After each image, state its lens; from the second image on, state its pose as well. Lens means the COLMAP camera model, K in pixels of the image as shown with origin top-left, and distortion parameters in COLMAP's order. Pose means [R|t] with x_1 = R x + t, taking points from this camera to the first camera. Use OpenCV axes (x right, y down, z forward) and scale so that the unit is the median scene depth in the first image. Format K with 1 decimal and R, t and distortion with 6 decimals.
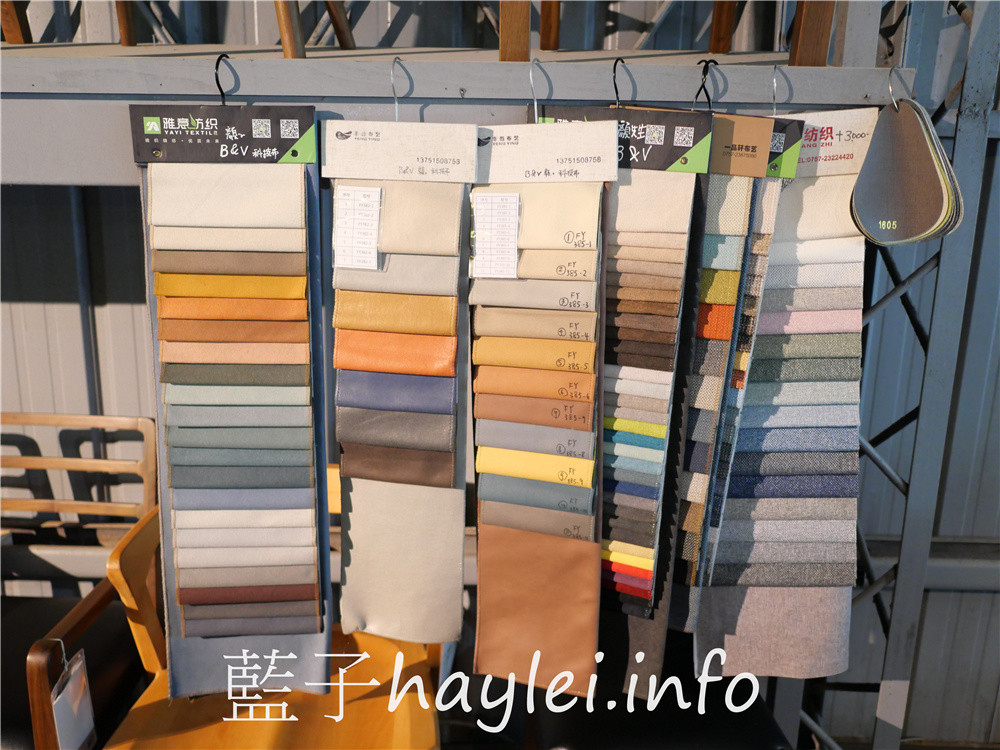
lens RADIAL K [[876.3, 0, 497.4], [0, 876.3, 377.0], [0, 0, 1]] dist [-0.016882, 0.012352]
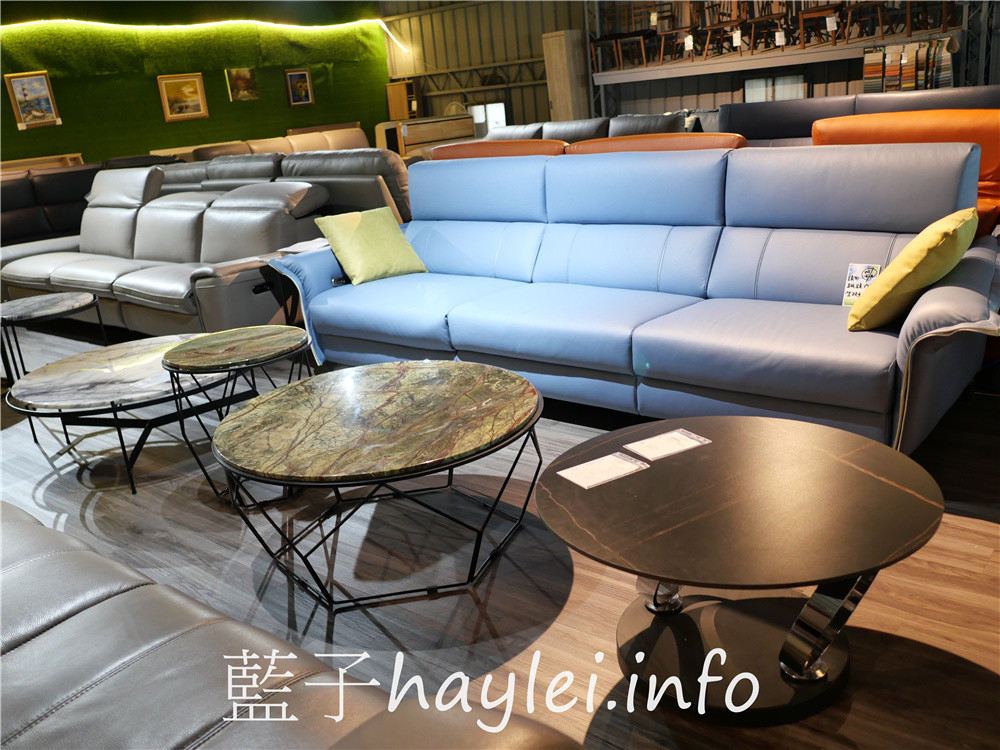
lens RADIAL K [[876.3, 0, 499.4], [0, 876.3, 373.7], [0, 0, 1]] dist [-0.016882, 0.012352]
pose [[0.759582, 0.103072, -0.642193, 2.825246], [-0.029252, 0.991778, 0.124581, 1.991714], [0.649754, -0.075844, 0.756352, -8.418632]]
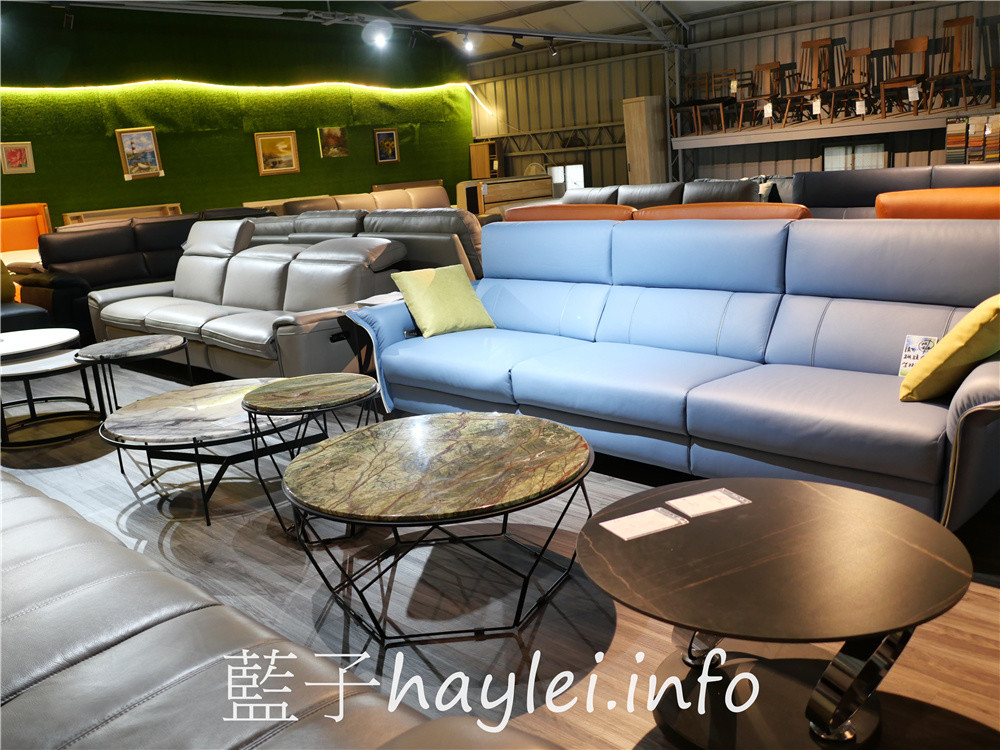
lens RADIAL K [[876.3, 0, 500.6], [0, 876.3, 373.4], [0, 0, 1]] dist [-0.016882, 0.012352]
pose [[0.700328, 0.091905, -0.707880, 2.930314], [-0.063849, 0.995767, 0.066115, 1.980087], [0.710960, -0.001105, 0.703232, -8.474408]]
